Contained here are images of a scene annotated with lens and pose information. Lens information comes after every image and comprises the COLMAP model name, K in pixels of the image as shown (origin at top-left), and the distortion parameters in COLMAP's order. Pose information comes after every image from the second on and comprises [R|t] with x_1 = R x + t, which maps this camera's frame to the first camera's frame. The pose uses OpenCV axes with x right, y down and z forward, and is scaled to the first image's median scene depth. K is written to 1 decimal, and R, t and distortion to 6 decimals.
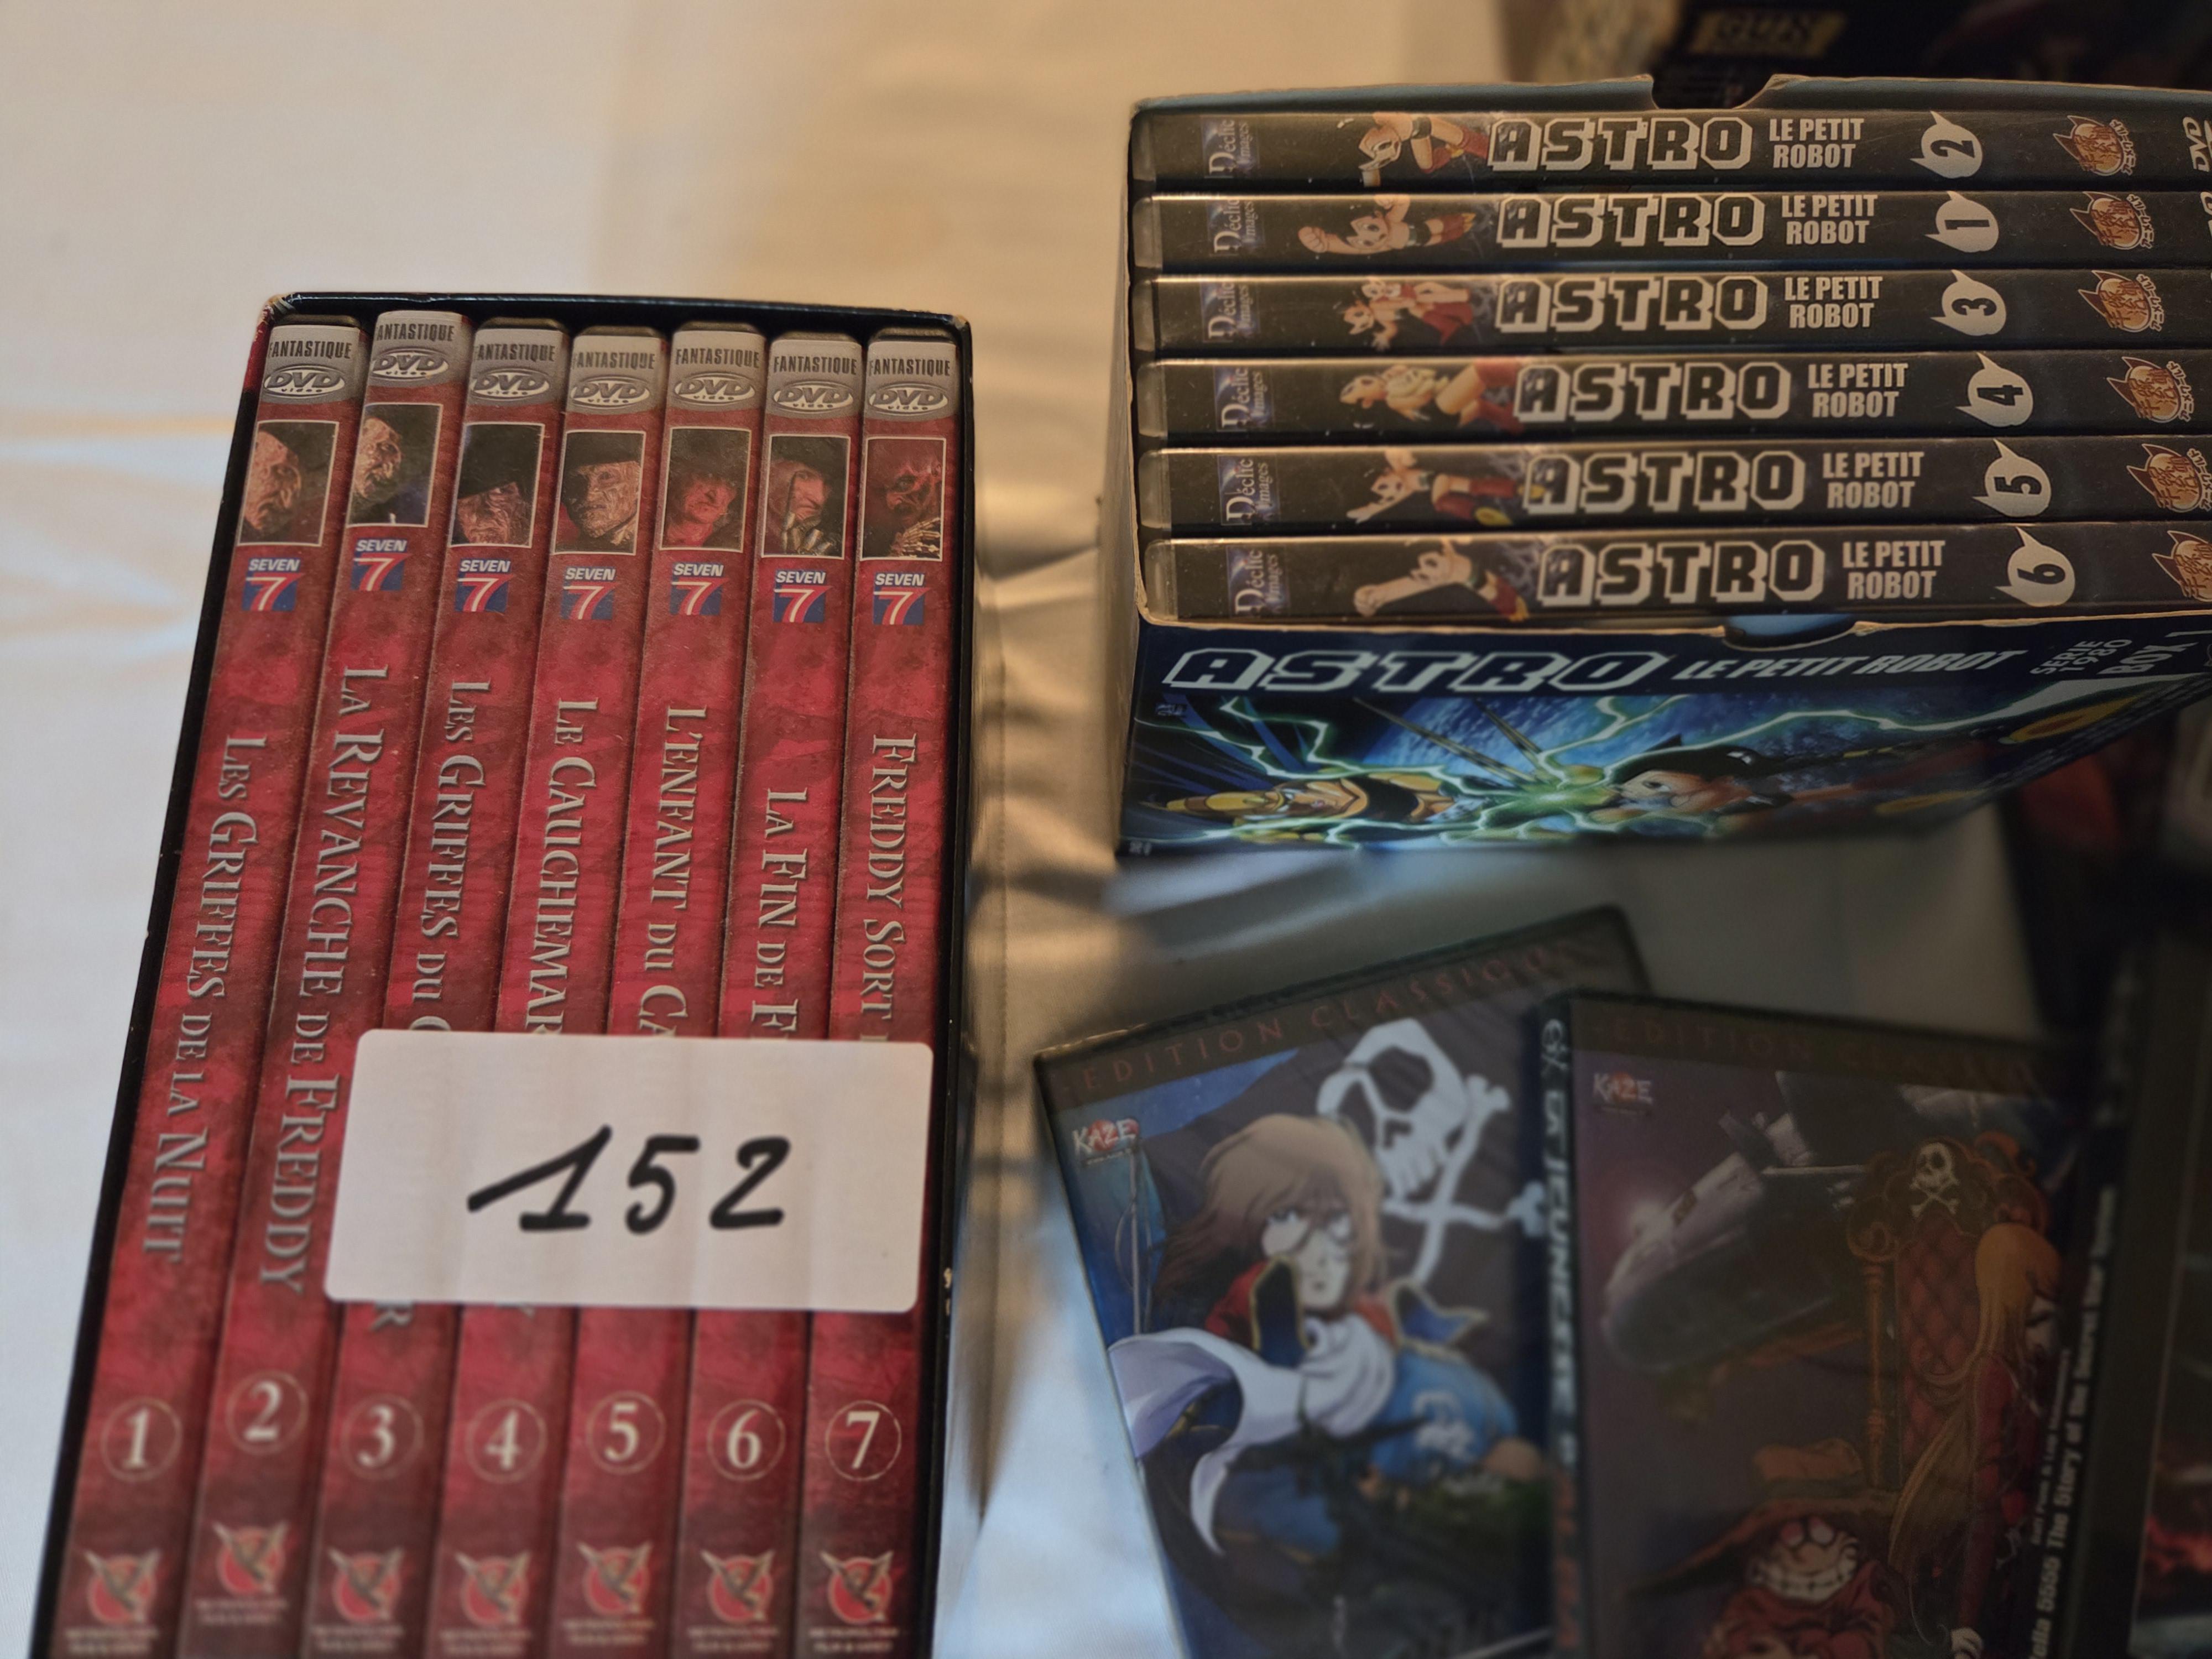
lens RADIAL K [[1481.8, 0, 1100.9], [0, 1481.8, 824.0], [0, 0, 1]] dist [0.028493, -0.021956]
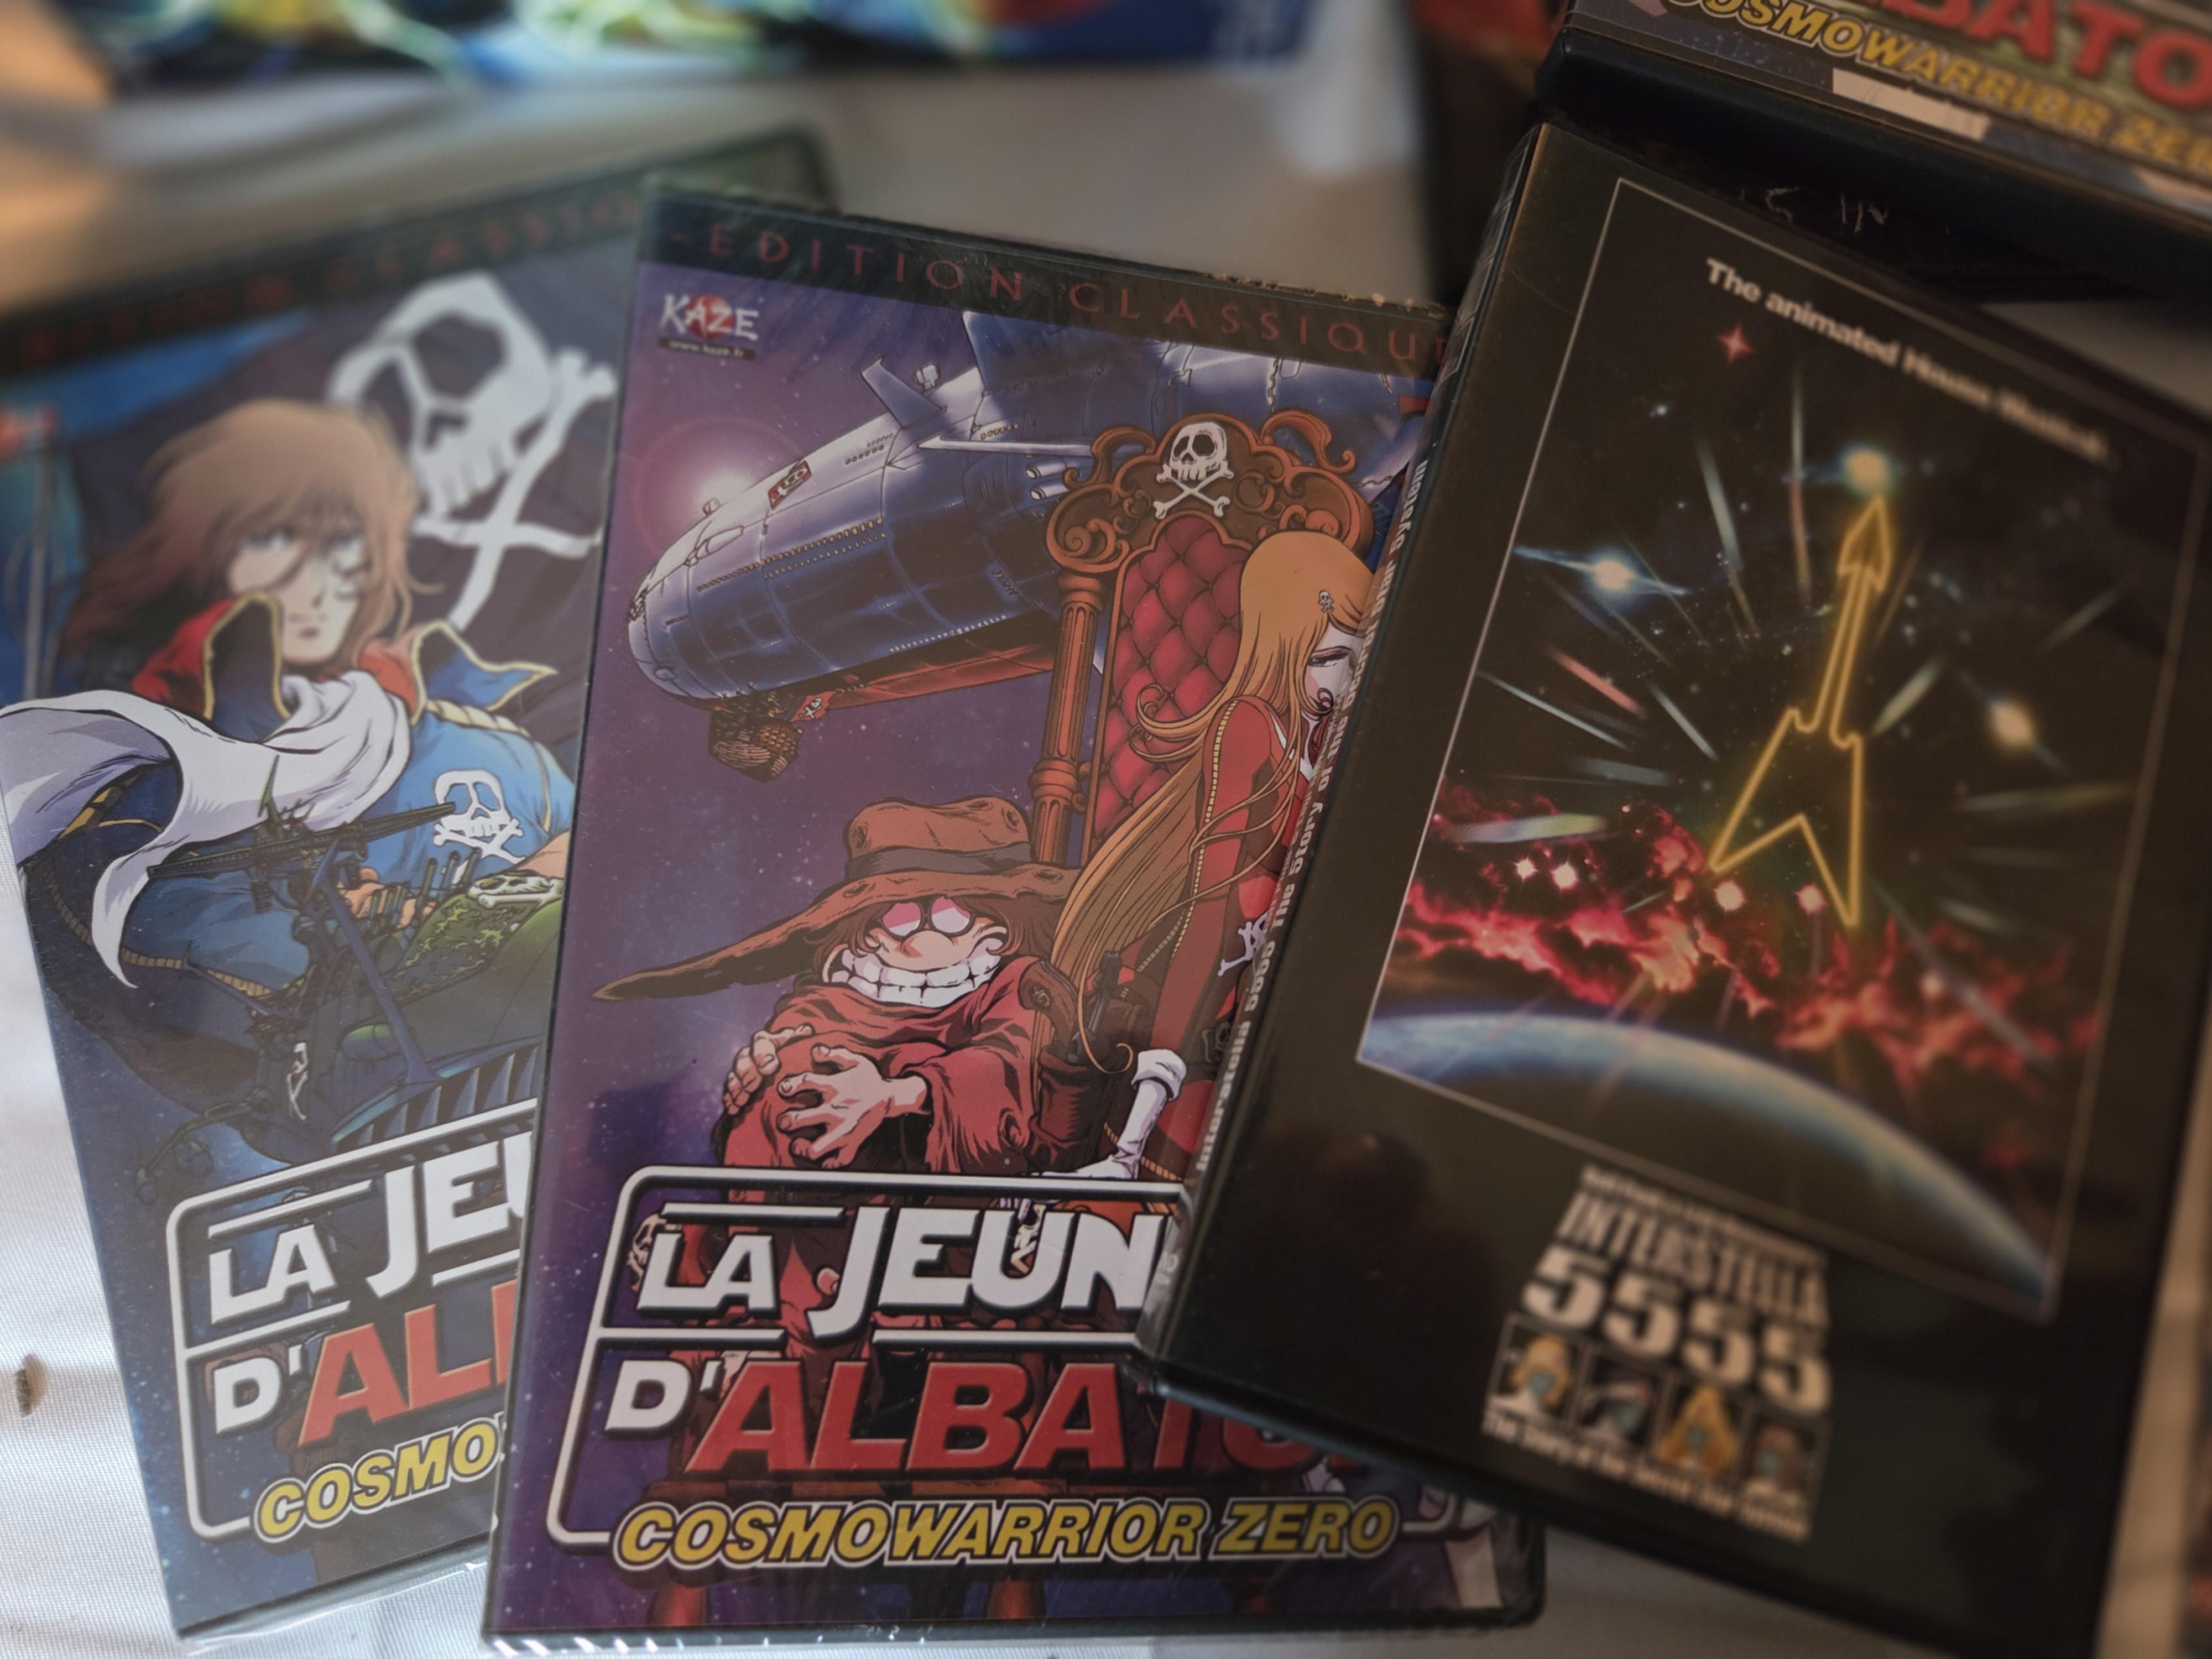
lens RADIAL K [[1481.8, 0, 1097.8], [0, 1481.8, 830.0], [0, 0, 1]] dist [0.028493, -0.021956]
pose [[0.999739, -0.019363, 0.012127, 0.510399], [0.017907, 0.993719, 0.110463, 0.335484], [-0.014190, -0.110217, 0.993806, 0.293947]]
